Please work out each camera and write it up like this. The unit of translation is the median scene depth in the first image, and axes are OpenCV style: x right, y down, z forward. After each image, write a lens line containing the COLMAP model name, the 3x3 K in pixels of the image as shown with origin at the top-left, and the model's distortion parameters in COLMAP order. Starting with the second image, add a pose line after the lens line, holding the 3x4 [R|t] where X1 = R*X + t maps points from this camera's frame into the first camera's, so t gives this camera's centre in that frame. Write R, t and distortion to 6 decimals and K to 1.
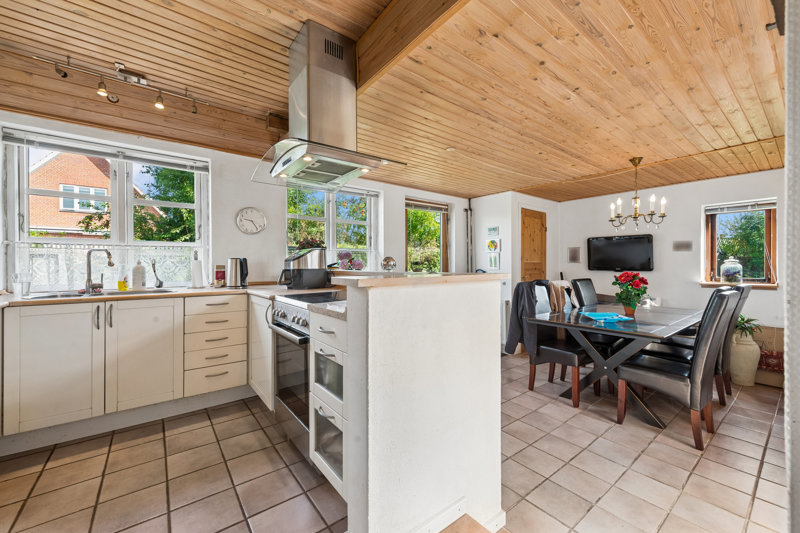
lens RADIAL K [[321.8, 0, 405.2], [0, 321.8, 265.4], [0, 0, 1]] dist [0.014530, -0.003562]
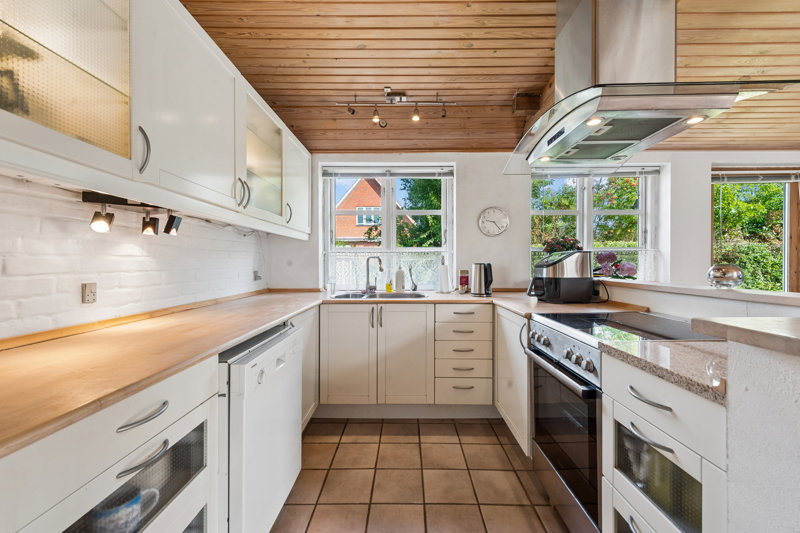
lens RADIAL K [[321.8, 0, 401.8], [0, 321.8, 265.4], [0, 0, 1]] dist [0.014530, -0.003562]
pose [[0.779867, 0.005614, -0.625921, -0.141888], [-0.001534, 0.999974, 0.007057, -0.026911], [0.625944, -0.004544, 0.779855, 0.163474]]
